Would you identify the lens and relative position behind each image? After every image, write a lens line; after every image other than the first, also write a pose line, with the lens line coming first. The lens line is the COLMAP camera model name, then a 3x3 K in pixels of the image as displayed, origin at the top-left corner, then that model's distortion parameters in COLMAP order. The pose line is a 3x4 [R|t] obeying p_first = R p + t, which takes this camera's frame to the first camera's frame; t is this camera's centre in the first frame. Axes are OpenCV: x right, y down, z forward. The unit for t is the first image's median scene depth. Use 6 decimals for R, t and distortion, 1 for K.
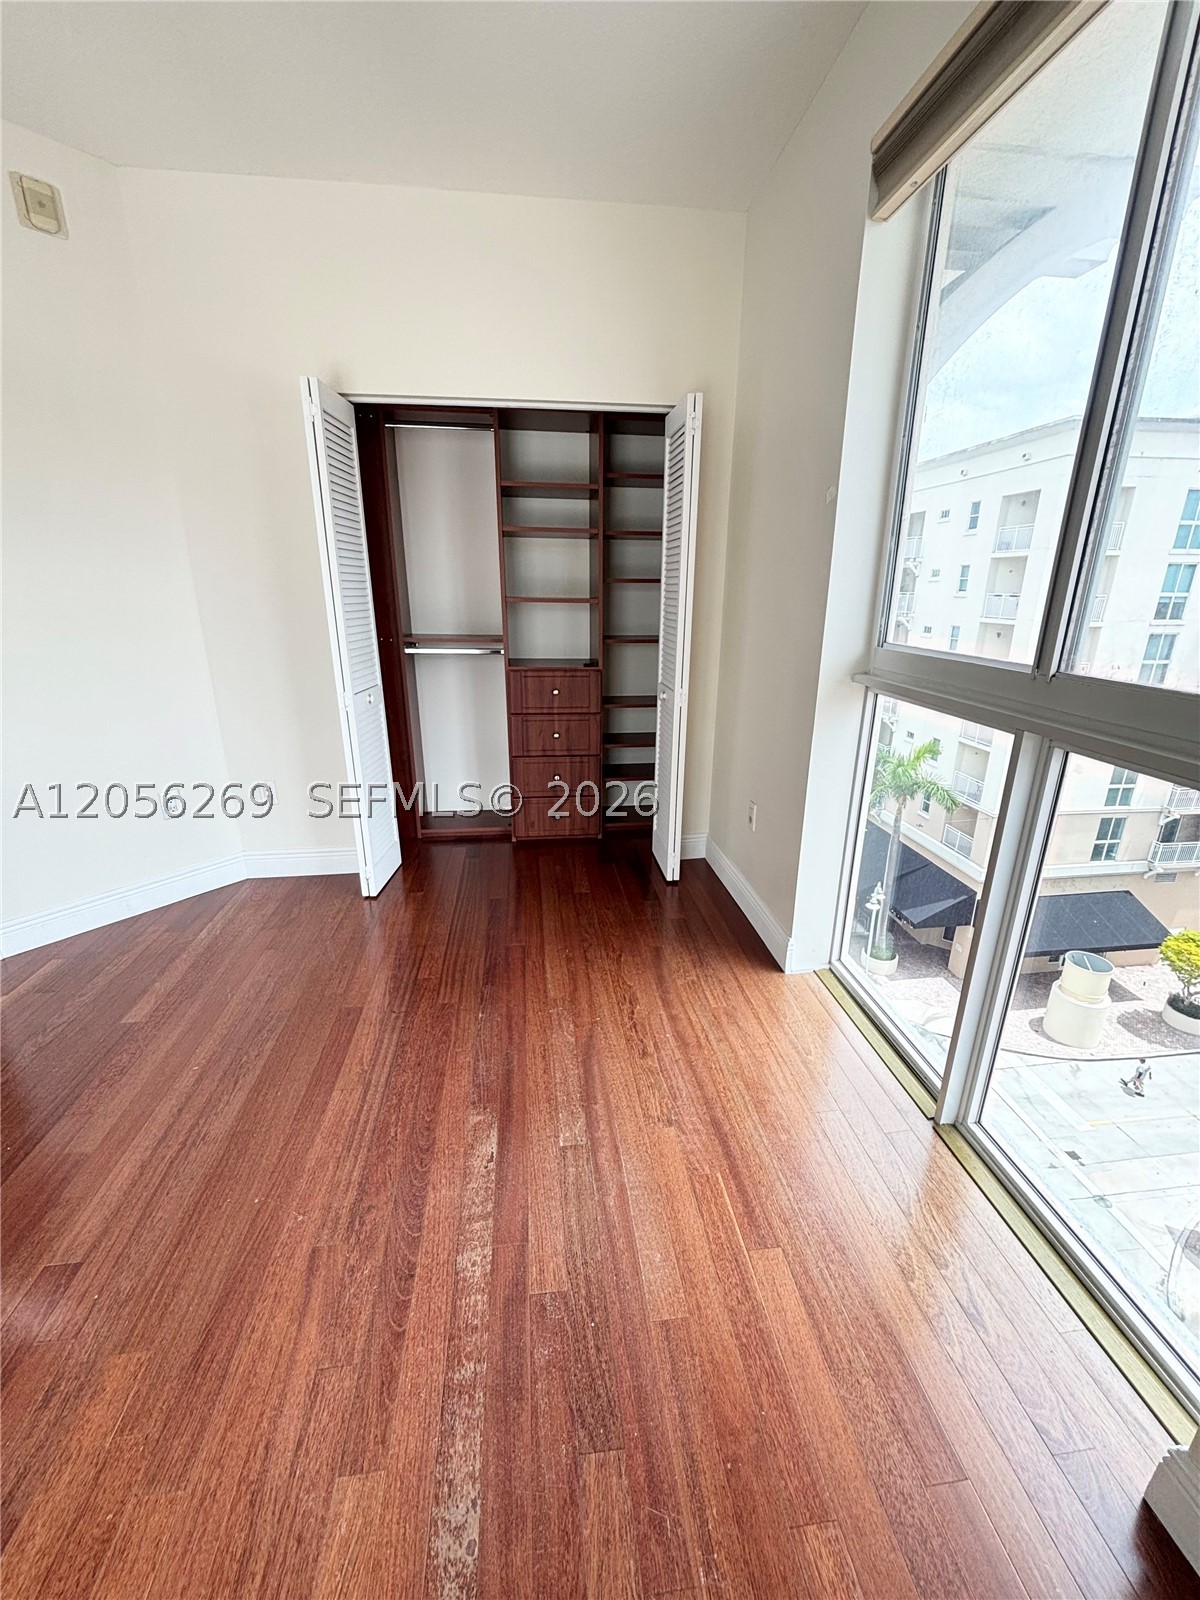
lens RADIAL K [[647.1, 0, 603.4], [0, 647.1, 802.0], [0, 0, 1]] dist [0.002120, 0.000125]
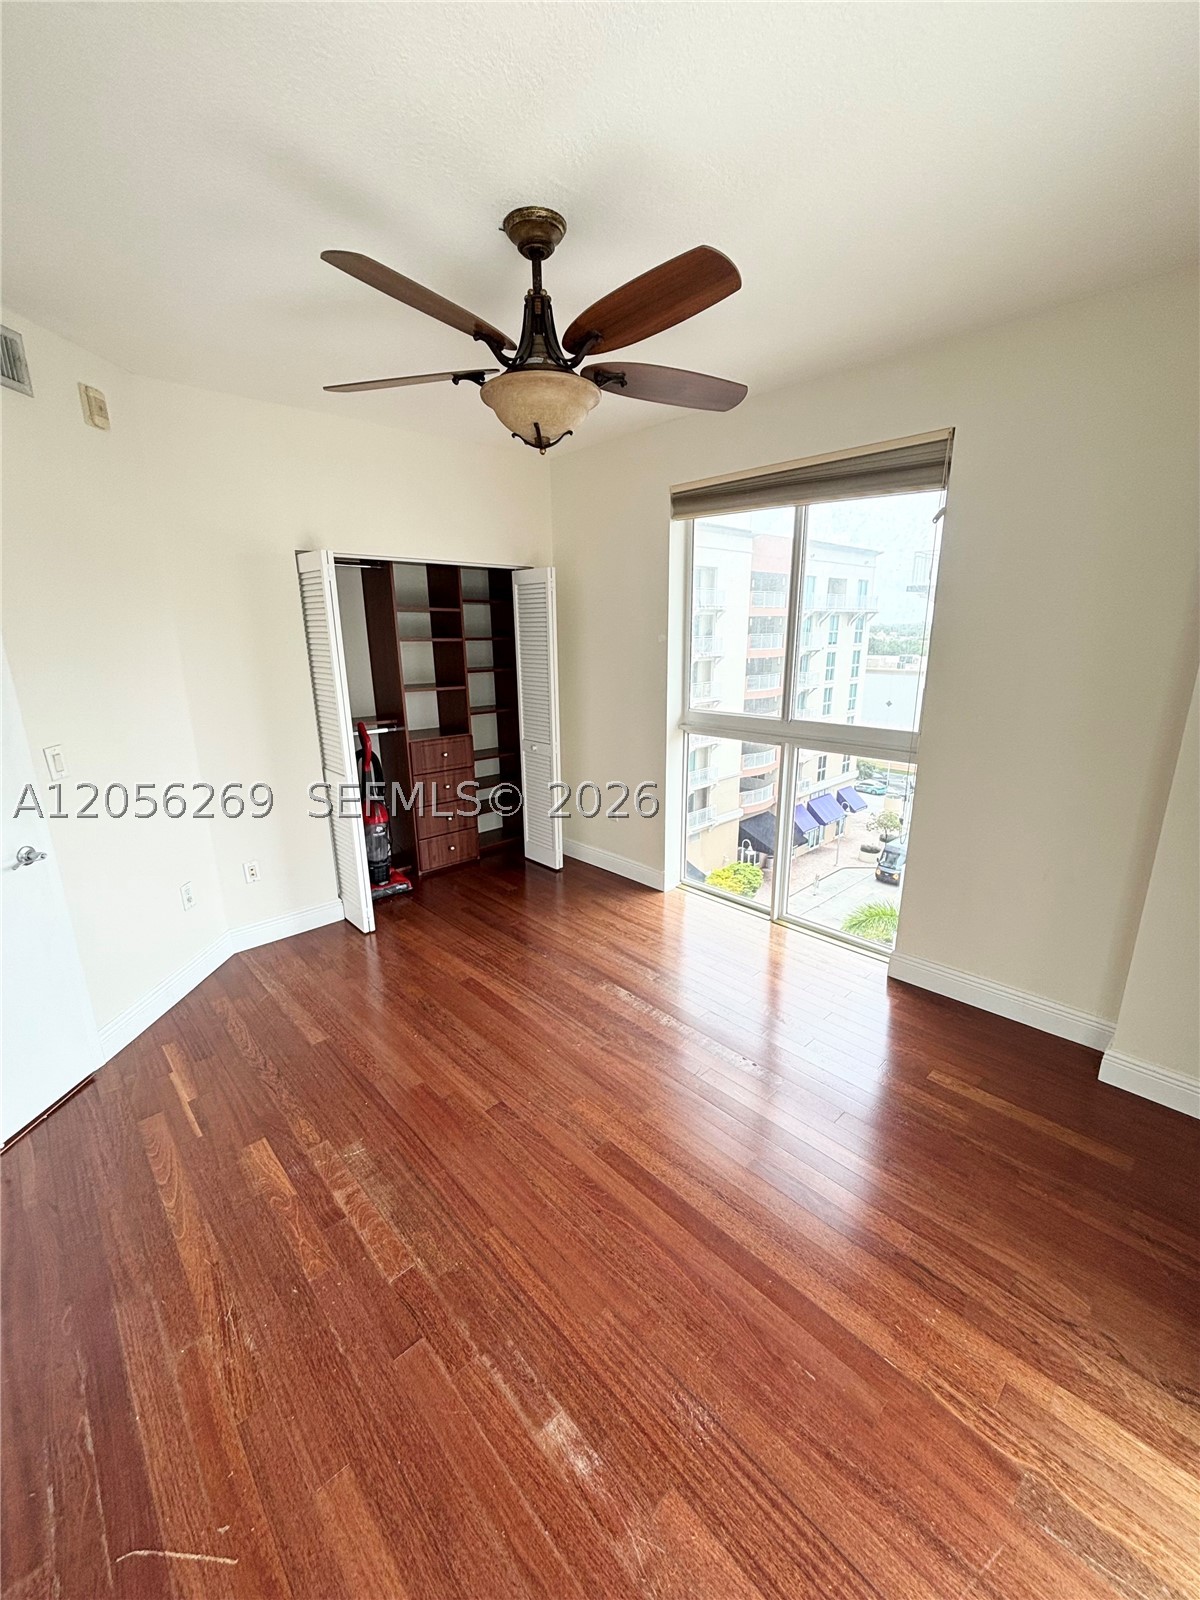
lens RADIAL K [[644.2, 0, 604.8], [0, 644.2, 803.3], [0, 0, 1]] dist [-0.001271, -0.000045]
pose [[0.801869, -0.166932, 0.573707, -1.072462], [0.199634, 0.979852, 0.006080, -0.023333], [-0.563162, 0.109656, 0.819038, -0.497817]]
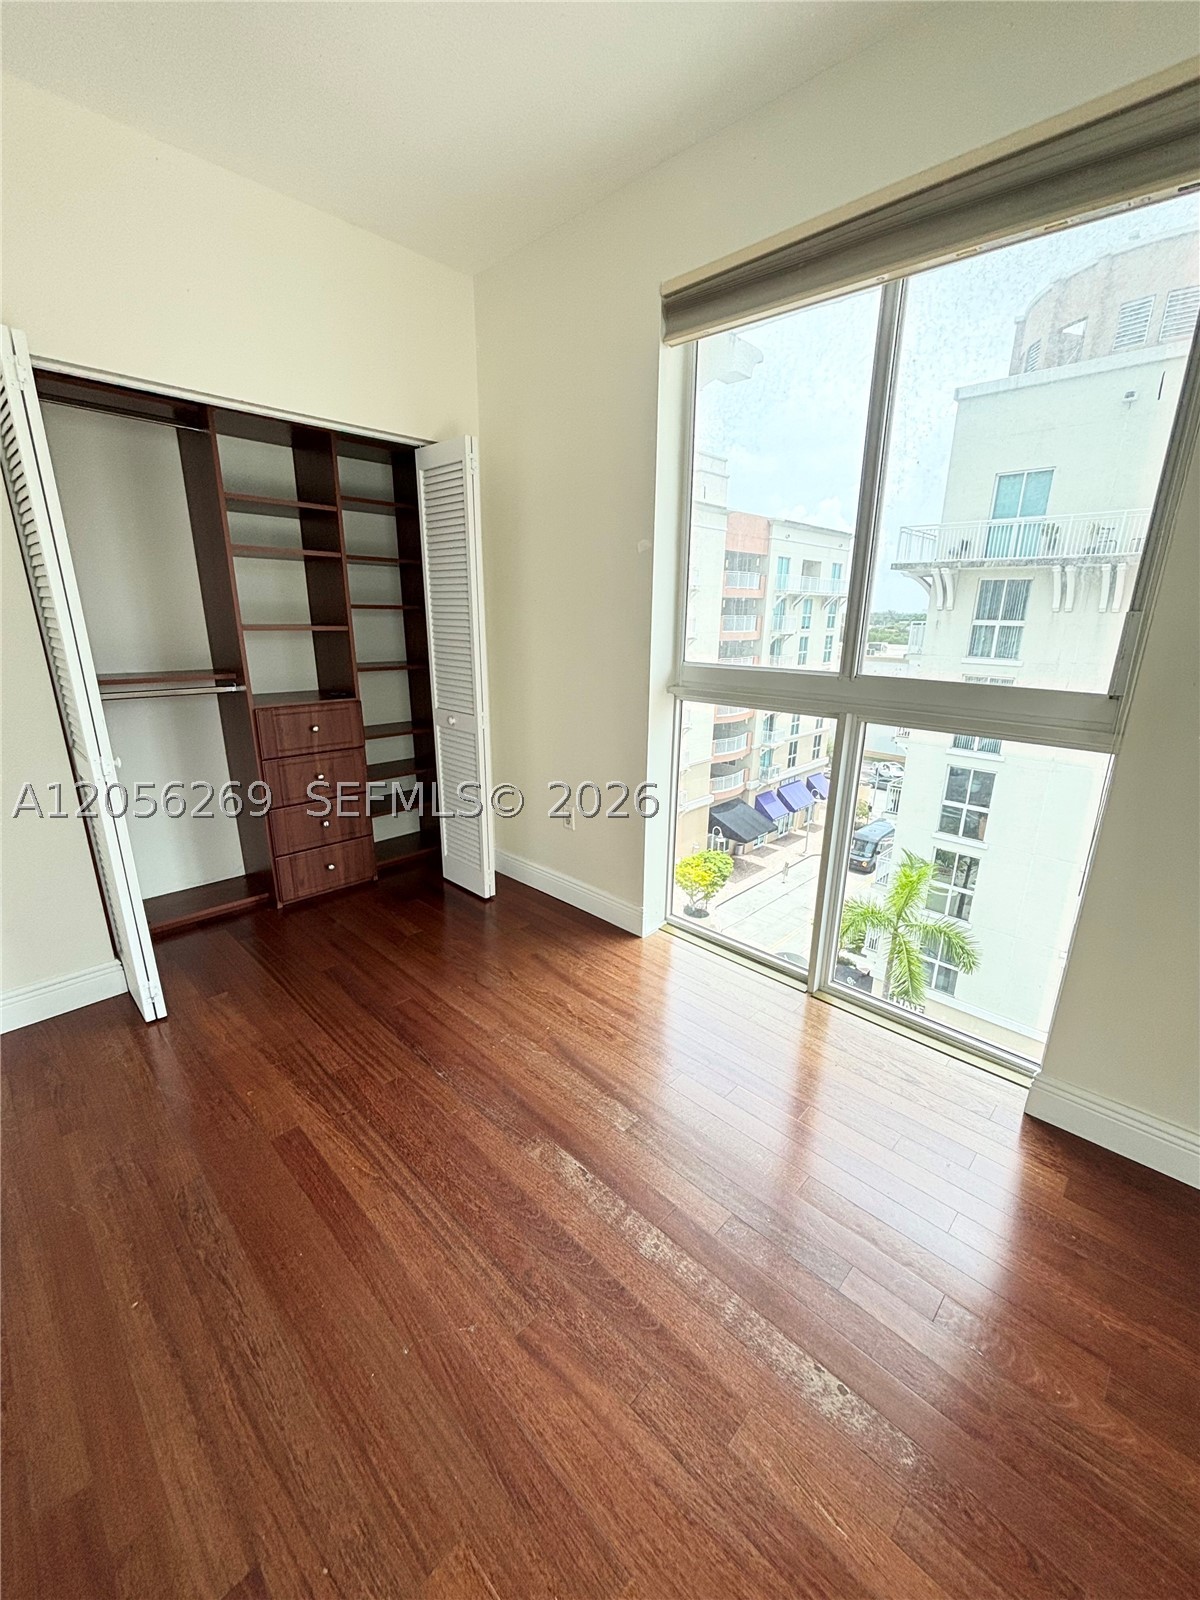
lens RADIAL K [[649.2, 0, 603.0], [0, 649.2, 799.5], [0, 0, 1]] dist [-0.000843, 0.000142]
pose [[0.776264, -0.171080, 0.606751, -0.591355], [0.190695, 0.981106, 0.032662, -0.050115], [-0.600874, 0.090350, 0.794221, 0.096322]]
